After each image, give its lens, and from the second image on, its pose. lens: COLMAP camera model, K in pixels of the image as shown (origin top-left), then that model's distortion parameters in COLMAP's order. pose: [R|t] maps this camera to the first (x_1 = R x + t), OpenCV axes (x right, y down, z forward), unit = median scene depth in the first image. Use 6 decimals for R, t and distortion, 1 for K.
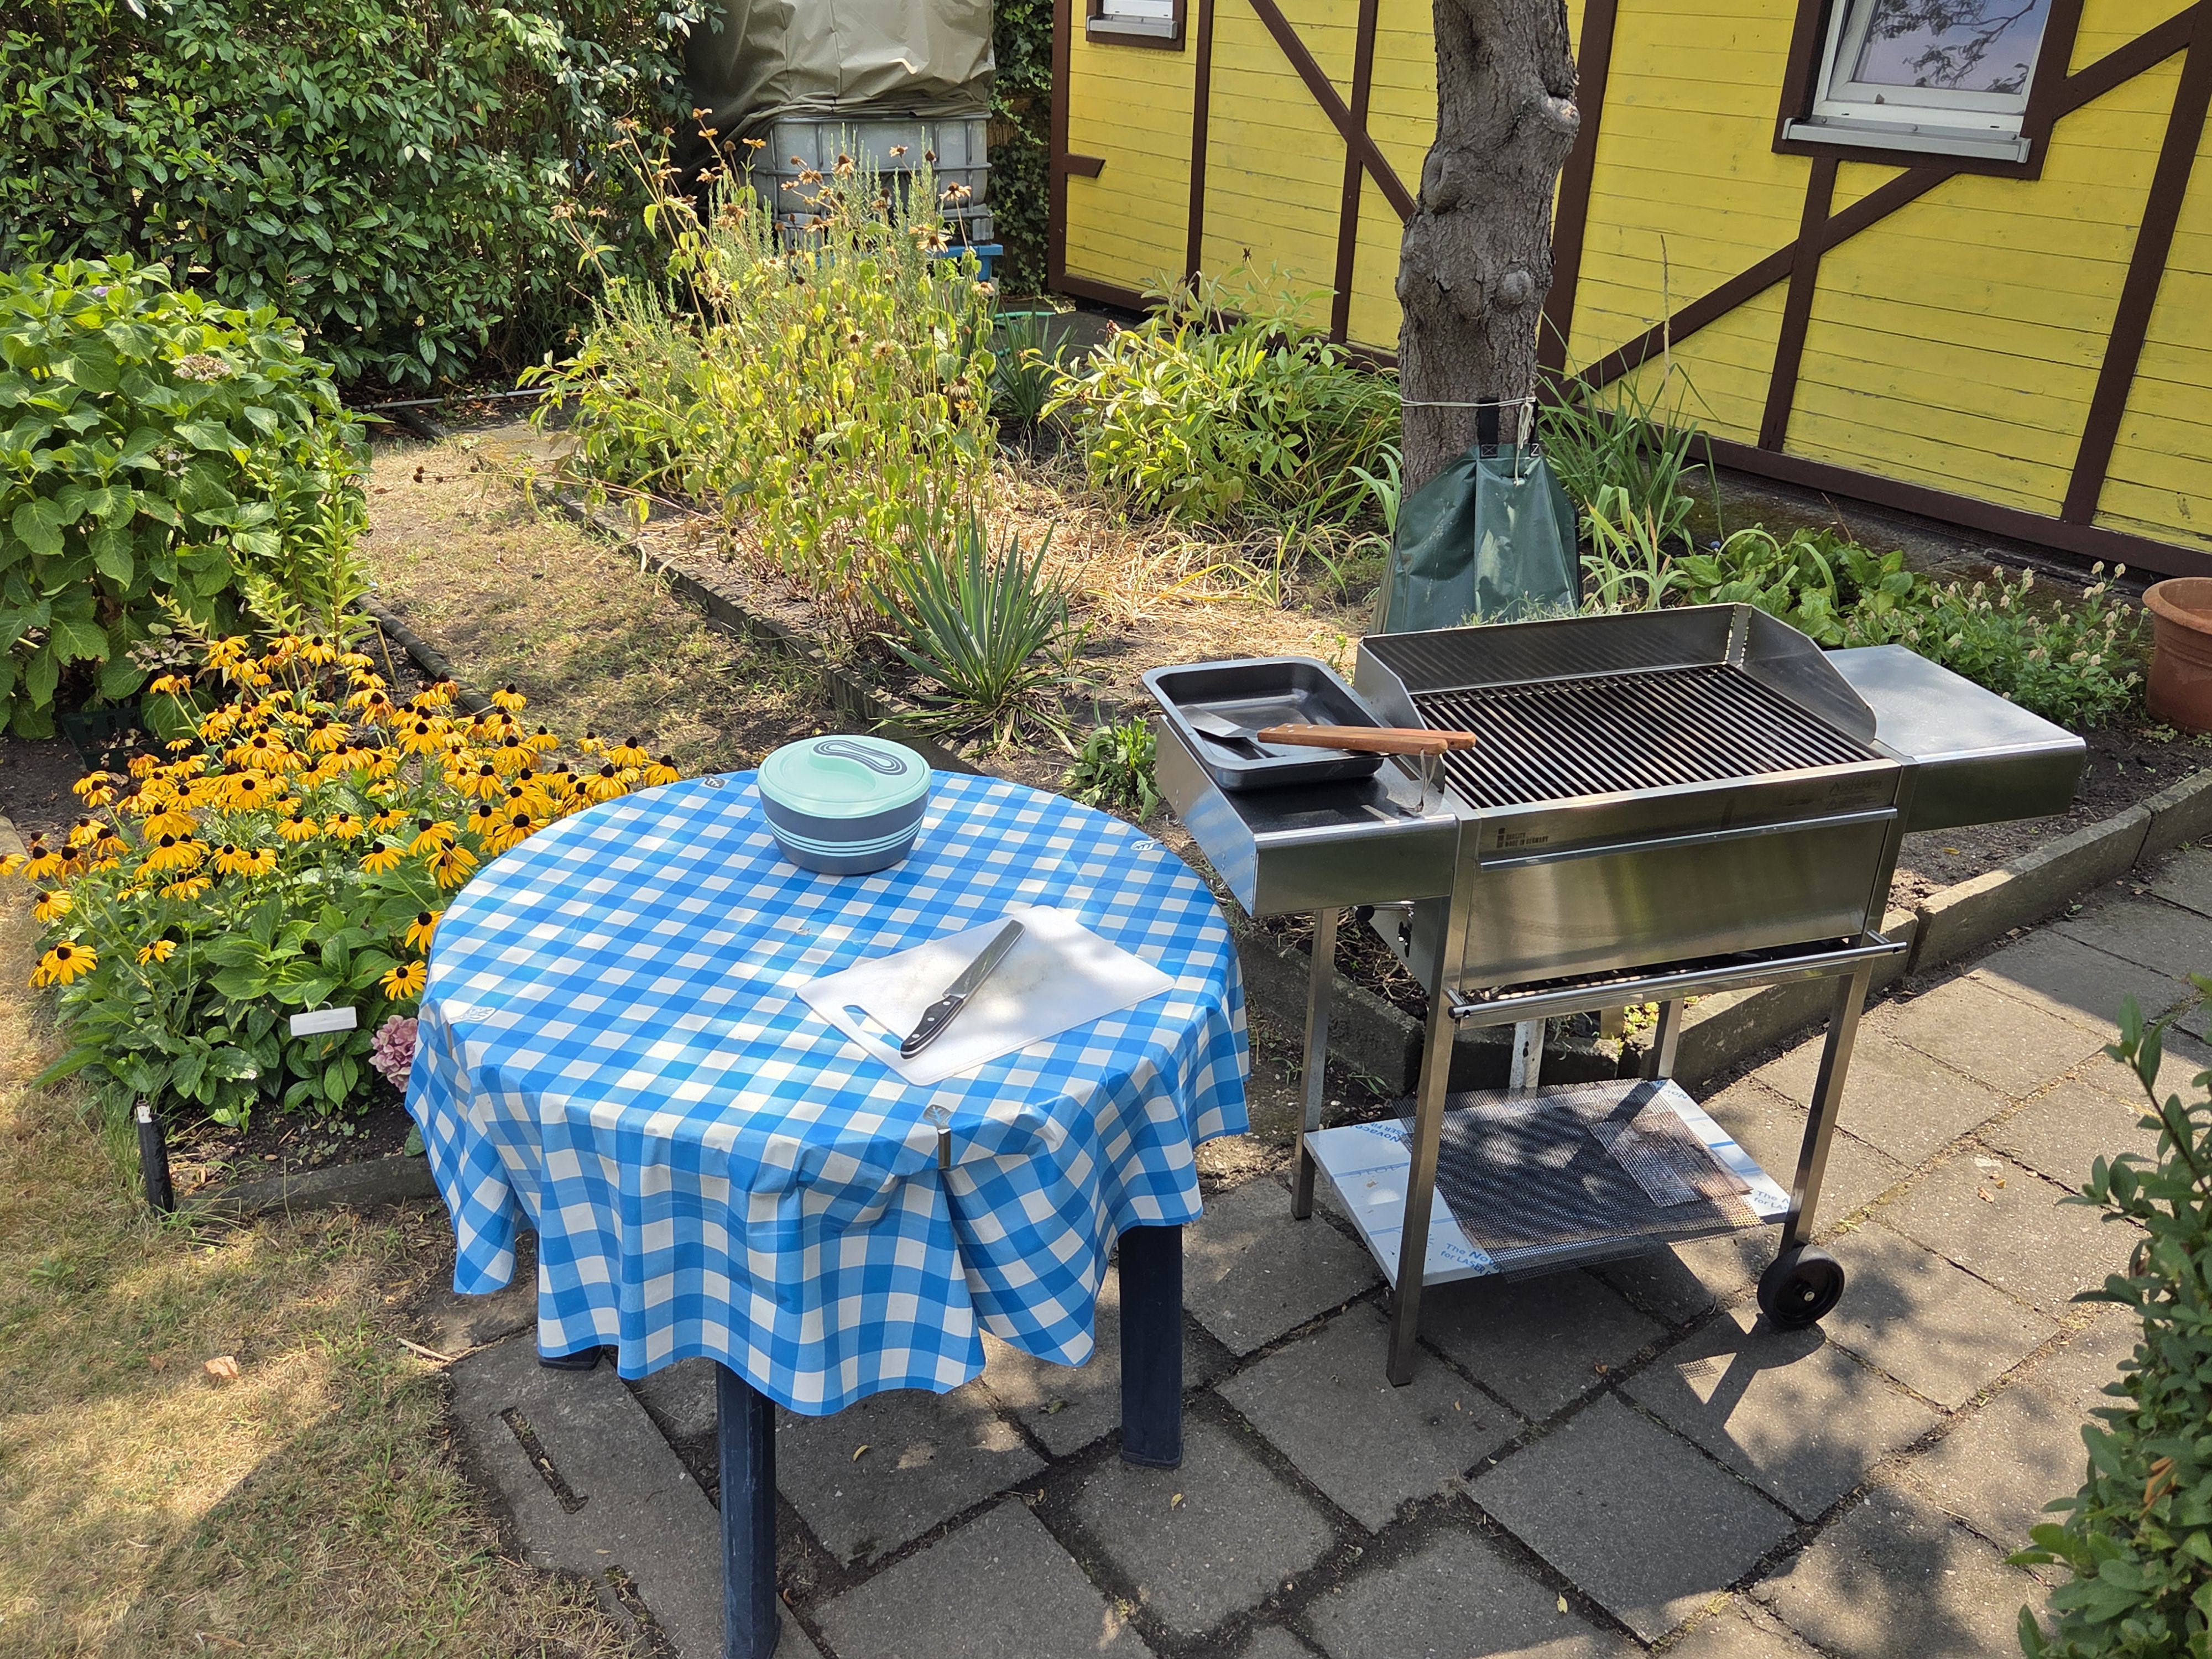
lens RADIAL K [[1816.0, 0, 1094.1], [0, 1816.0, 861.8], [0, 0, 1]] dist [0.070655, -0.051558]
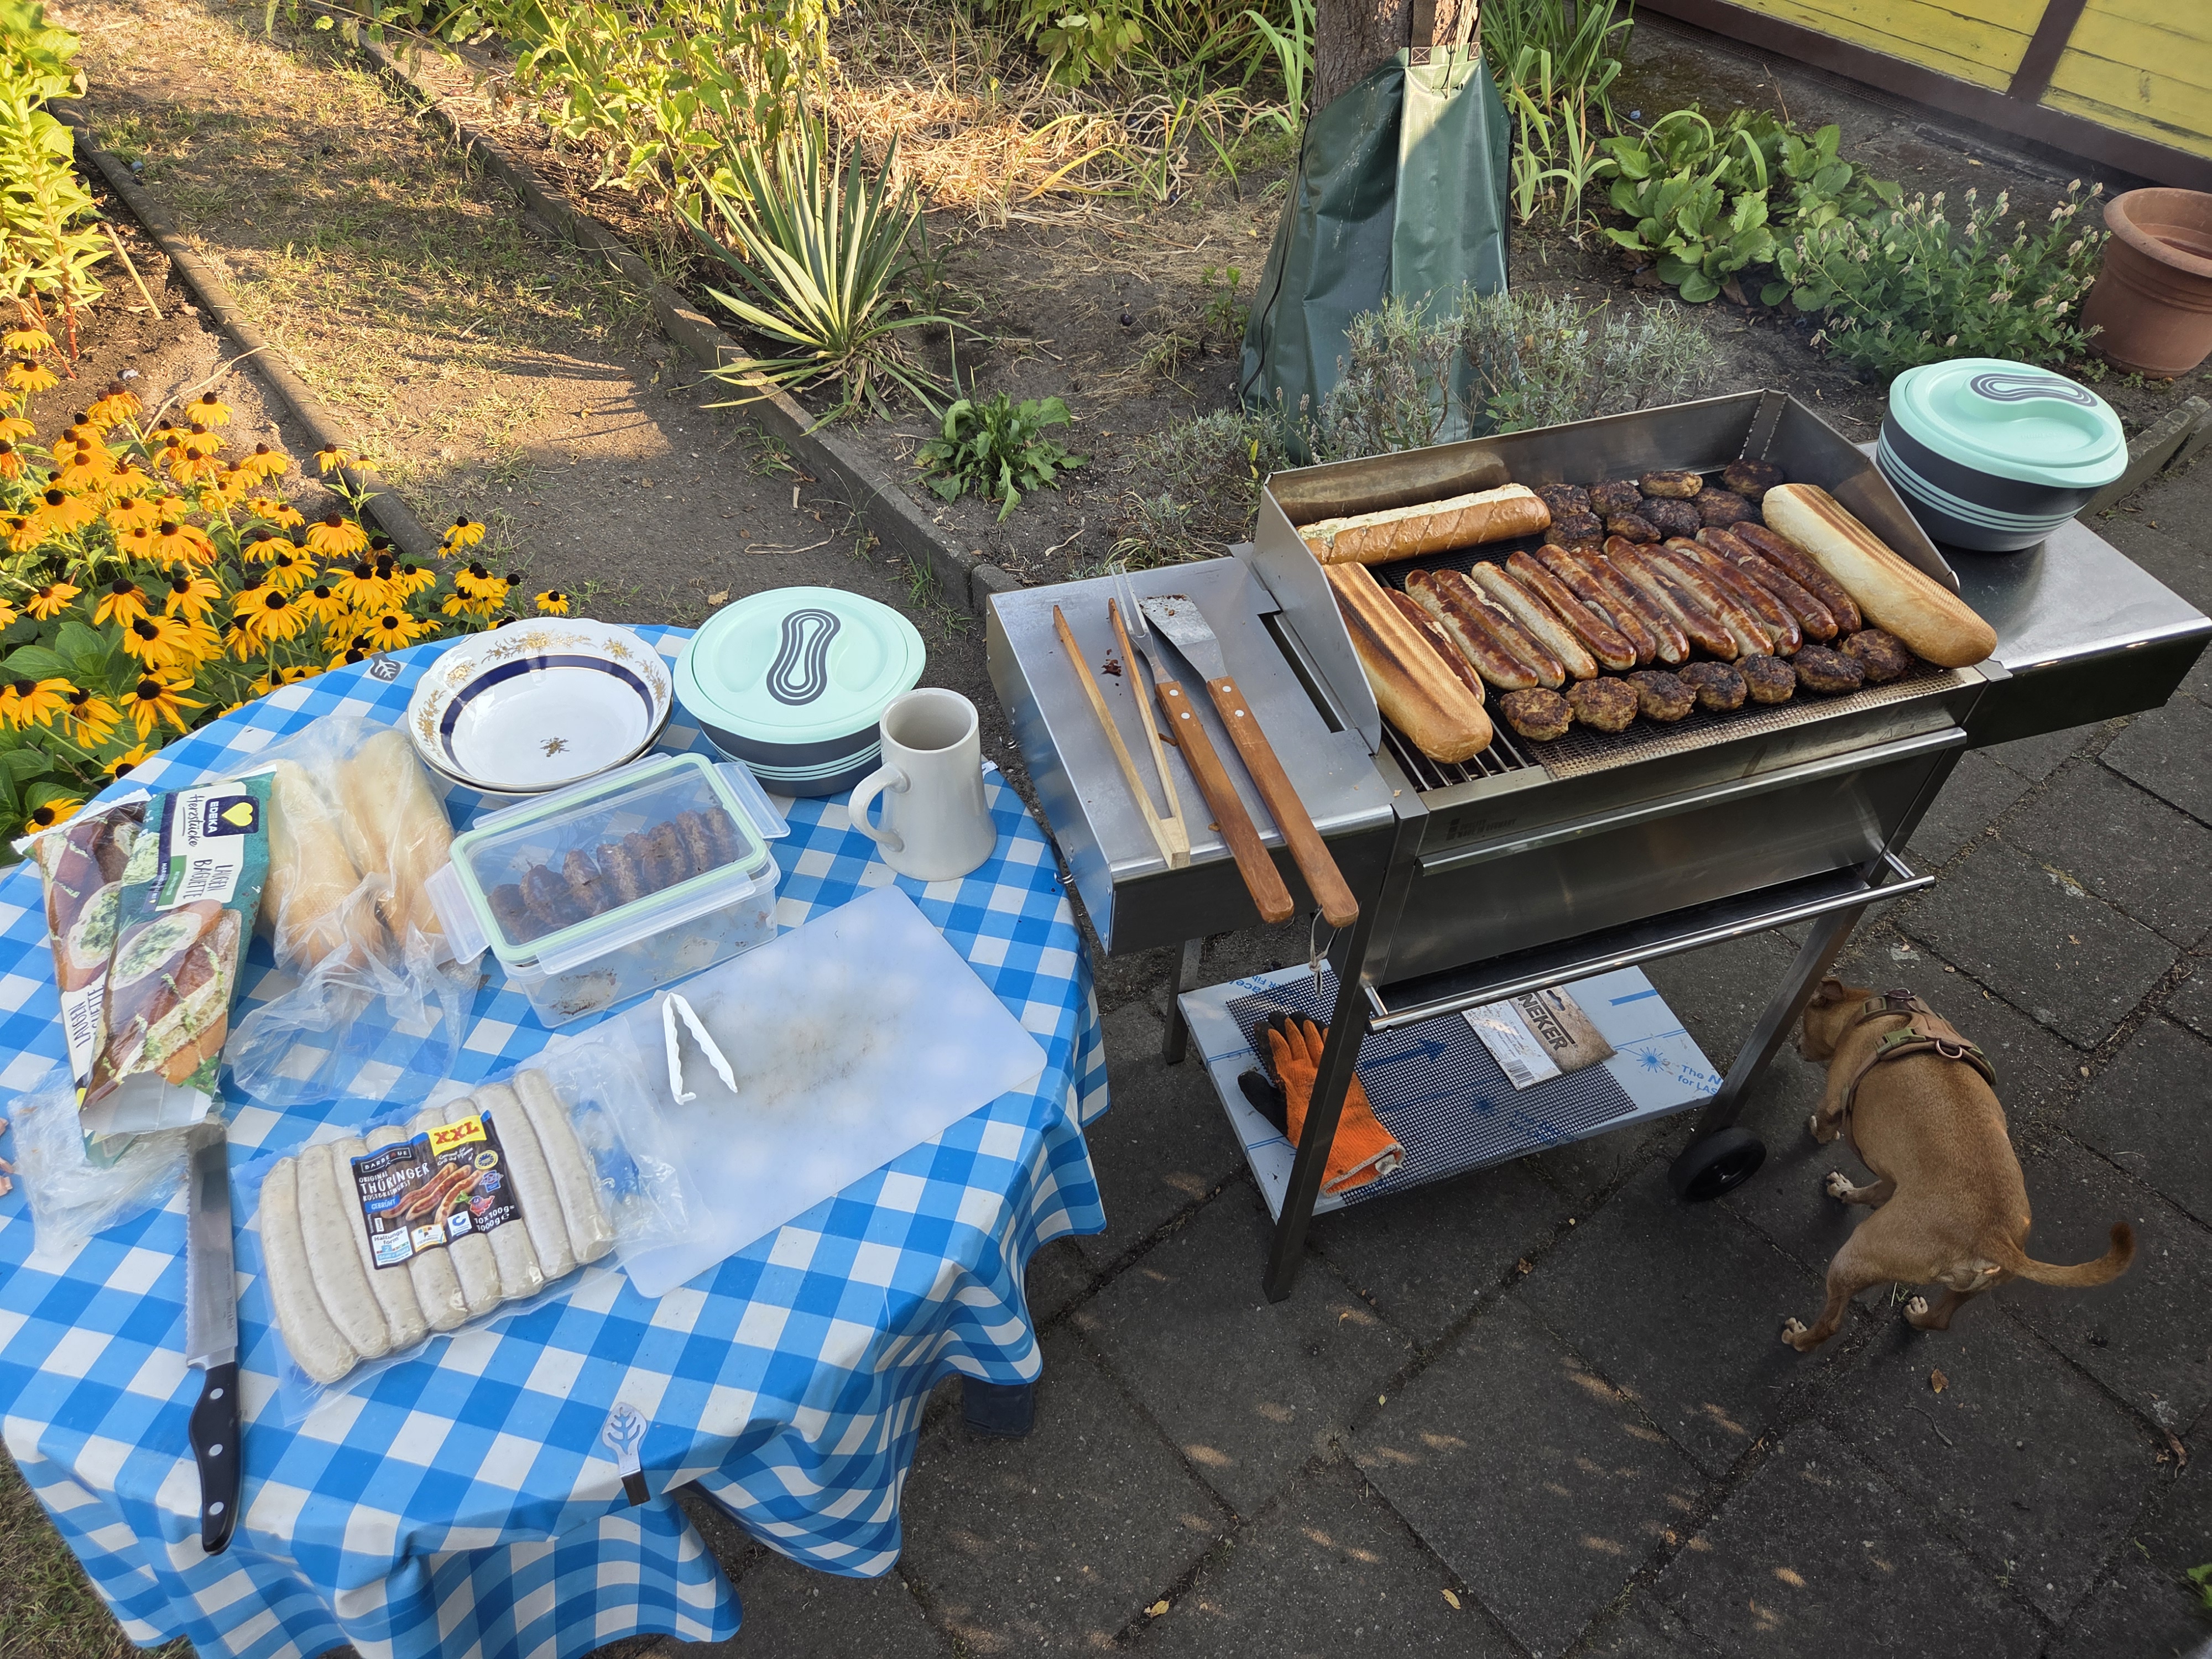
lens RADIAL K [[1493.6, 0, 1086.9], [0, 1493.6, 809.3], [0, 0, 1]] dist [0.068818, -0.051367]
pose [[0.998713, -0.015868, 0.048179, 0.020673], [-0.000111, 0.949125, 0.314900, -0.087471], [-0.050725, -0.314500, 0.947901, 0.187916]]
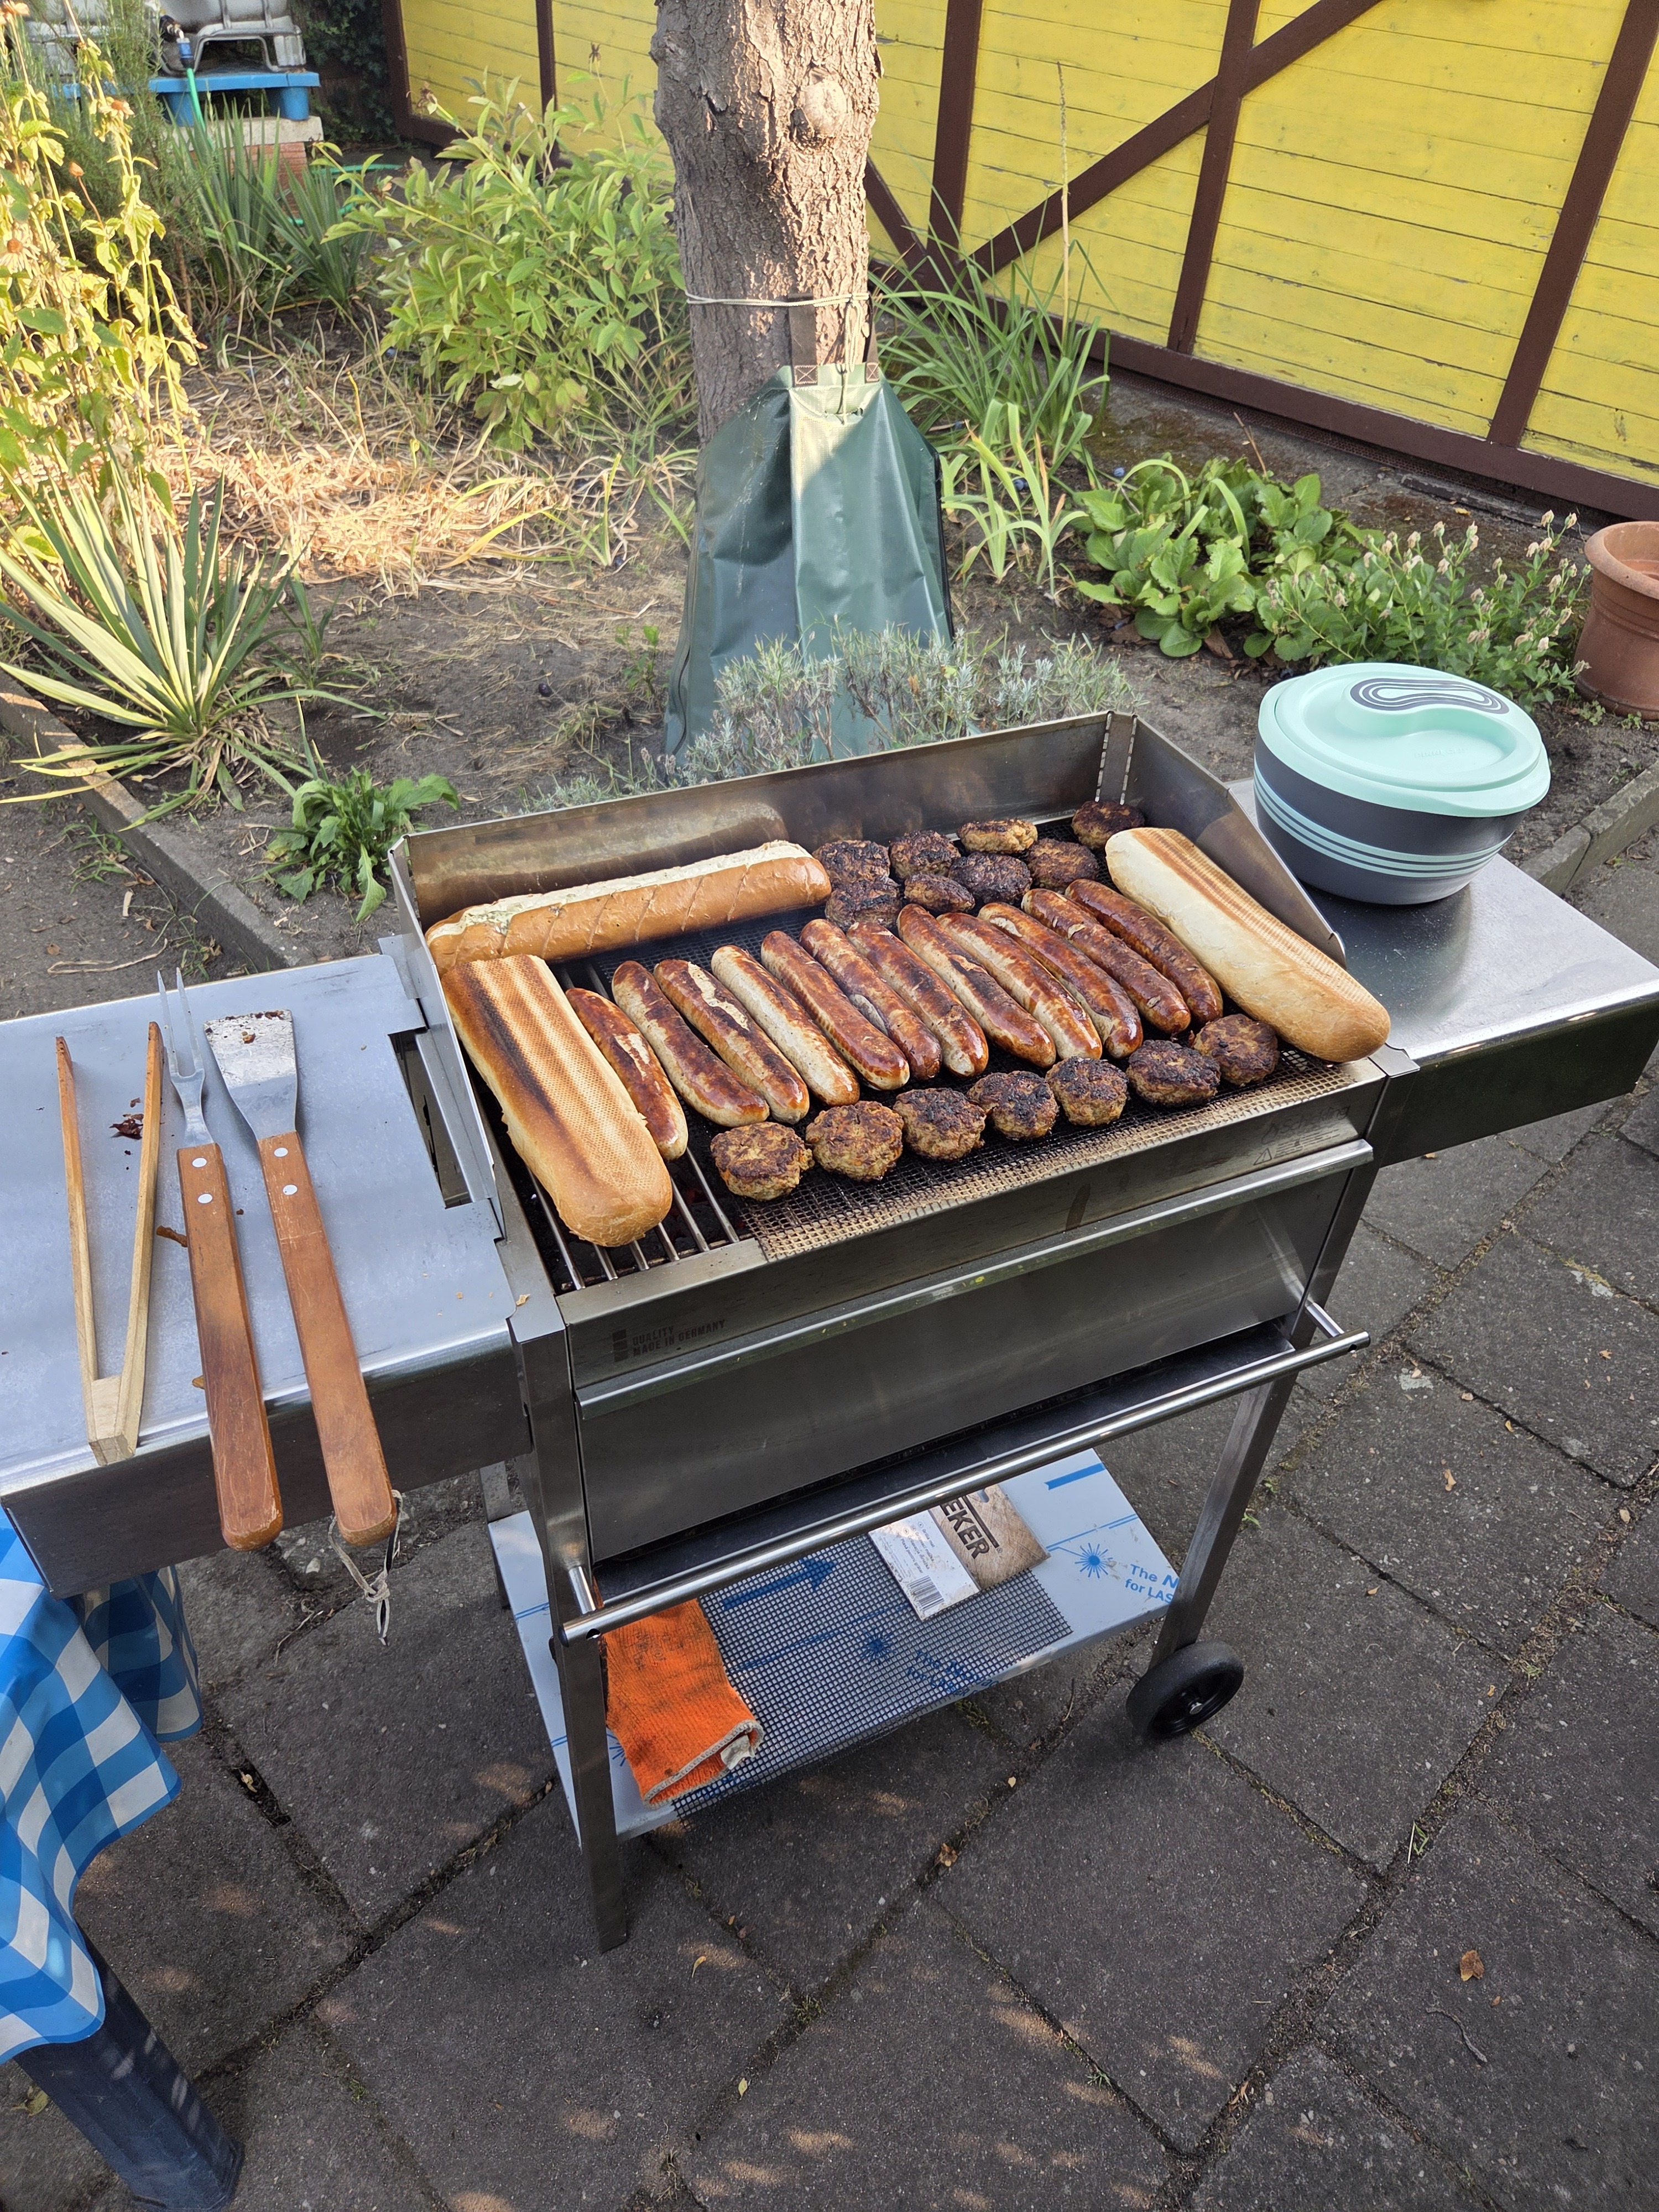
lens RADIAL K [[1493.6, 0, 844.4], [0, 1493.6, 1100.1], [0, 0, 1]] dist [0.068818, -0.051367]
pose [[0.988969, -0.068439, 0.131366, 0.098882], [0.033537, 0.967287, 0.251459, -0.072858], [-0.144279, -0.244280, 0.958911, 0.264939]]
